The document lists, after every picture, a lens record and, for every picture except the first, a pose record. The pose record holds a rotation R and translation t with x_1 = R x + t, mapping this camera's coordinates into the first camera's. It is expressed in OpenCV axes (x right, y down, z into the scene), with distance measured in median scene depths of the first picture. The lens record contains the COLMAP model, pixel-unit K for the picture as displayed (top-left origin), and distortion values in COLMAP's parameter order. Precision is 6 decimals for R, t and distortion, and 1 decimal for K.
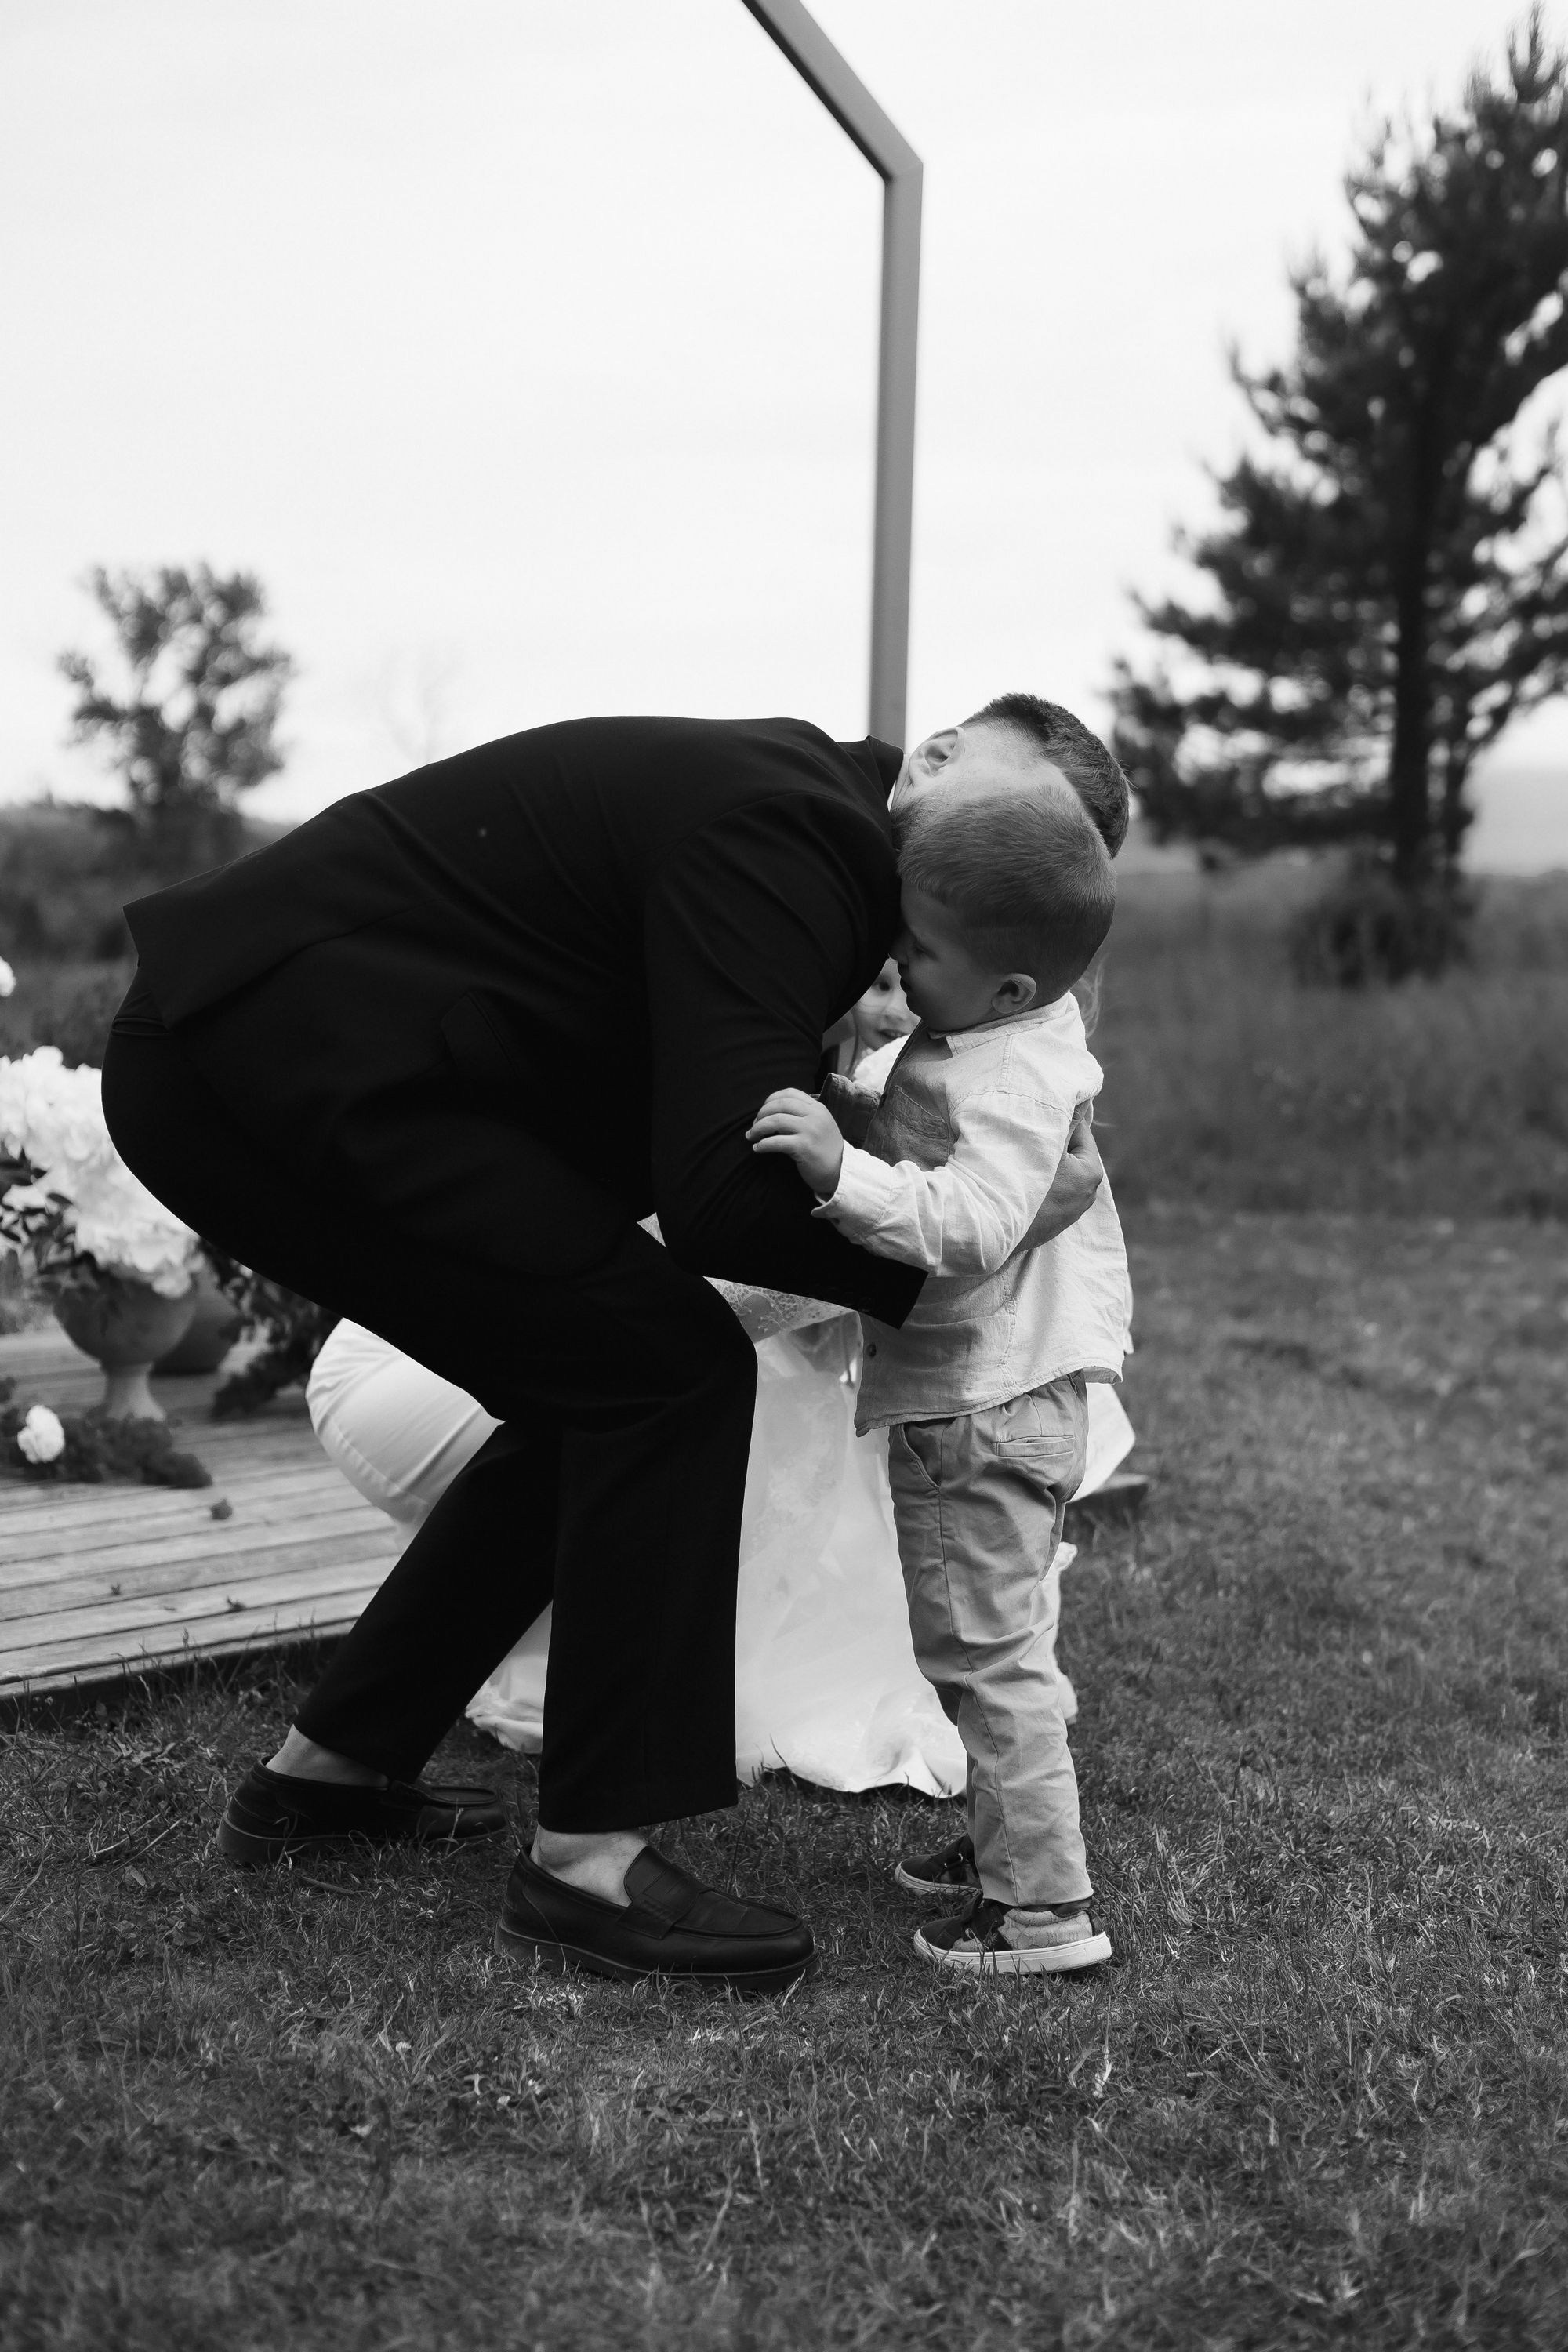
lens RADIAL K [[3433.3, 0, 784.0], [0, 3433.3, 1176.0], [0, 0, 1]] dist [0.194286, 0.001703]
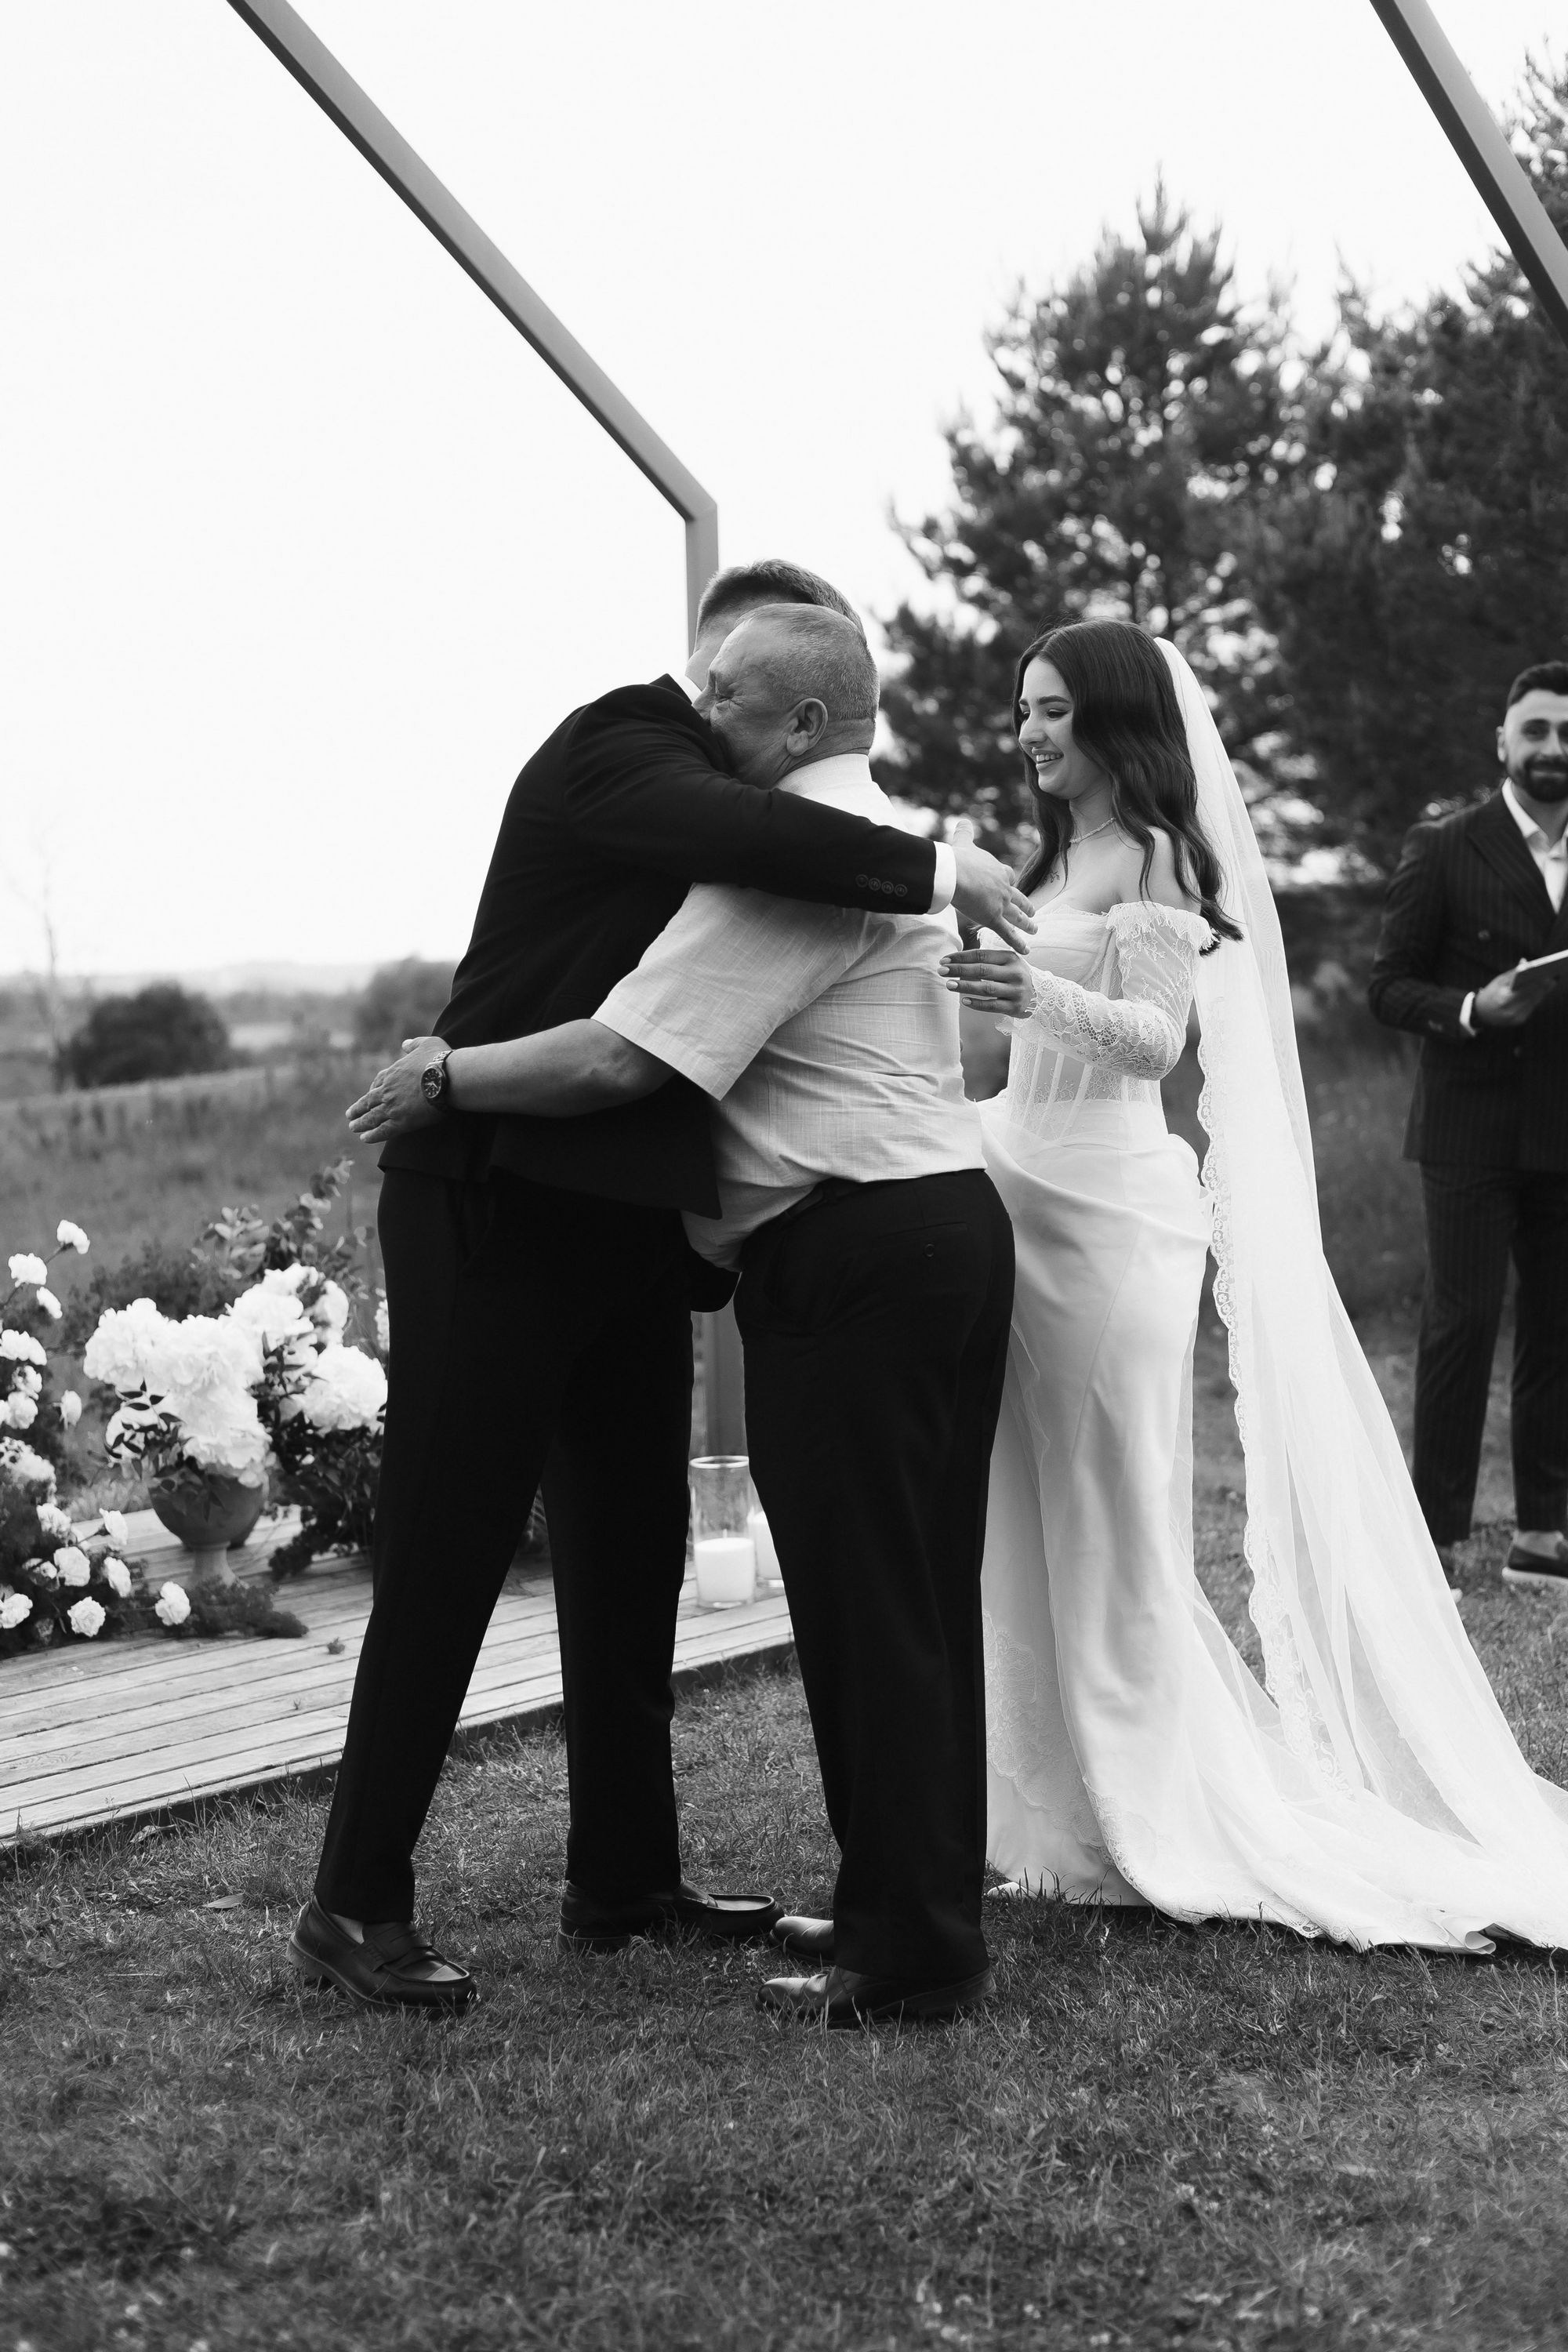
lens RADIAL K [[3433.3, 0, 784.0], [0, 3433.3, 1176.0], [0, 0, 1]] dist [0.194286, 0.001703]
pose [[0.994813, -0.056068, 0.084870, -0.085806], [0.059694, 0.997383, -0.040801, -0.016434], [-0.082360, 0.045656, 0.995556, -0.295636]]
